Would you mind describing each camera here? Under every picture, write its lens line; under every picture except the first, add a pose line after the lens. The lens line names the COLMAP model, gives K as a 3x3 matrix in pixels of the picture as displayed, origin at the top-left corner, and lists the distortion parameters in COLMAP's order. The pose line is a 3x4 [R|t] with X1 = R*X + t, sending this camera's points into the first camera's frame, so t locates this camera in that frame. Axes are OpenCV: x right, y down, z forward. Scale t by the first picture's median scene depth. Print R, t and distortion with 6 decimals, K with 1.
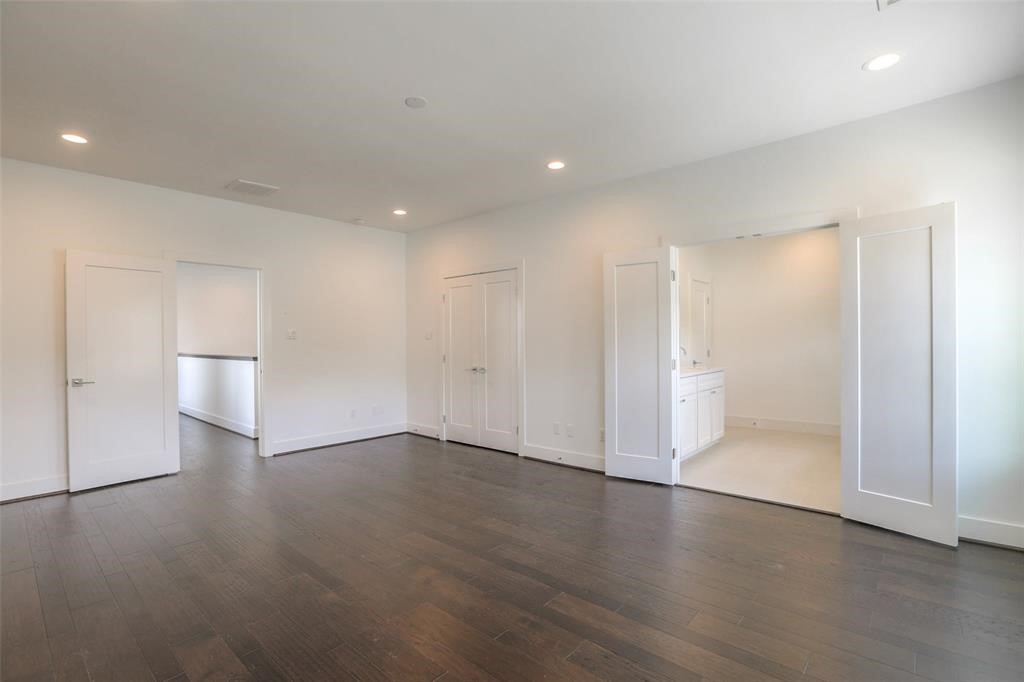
lens RADIAL K [[492.8, 0, 512.0], [0, 492.8, 341.0], [0, 0, 1]] dist [-0.002351, 0.000122]
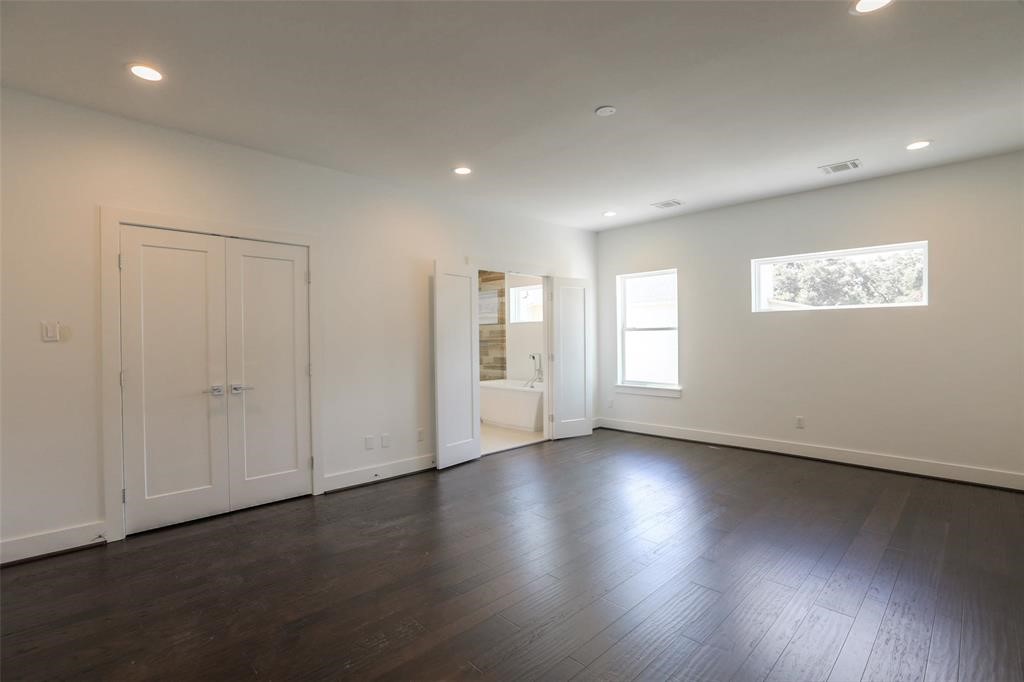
lens RADIAL K [[485.0, 0, 512.0], [0, 485.0, 341.0], [0, 0, 1]] dist [-0.000139, -0.000014]
pose [[0.072891, 0.001326, 0.997339, -0.663707], [0.008854, 0.999959, -0.001976, 0.000619], [-0.997301, 0.008975, 0.072877, 0.605825]]
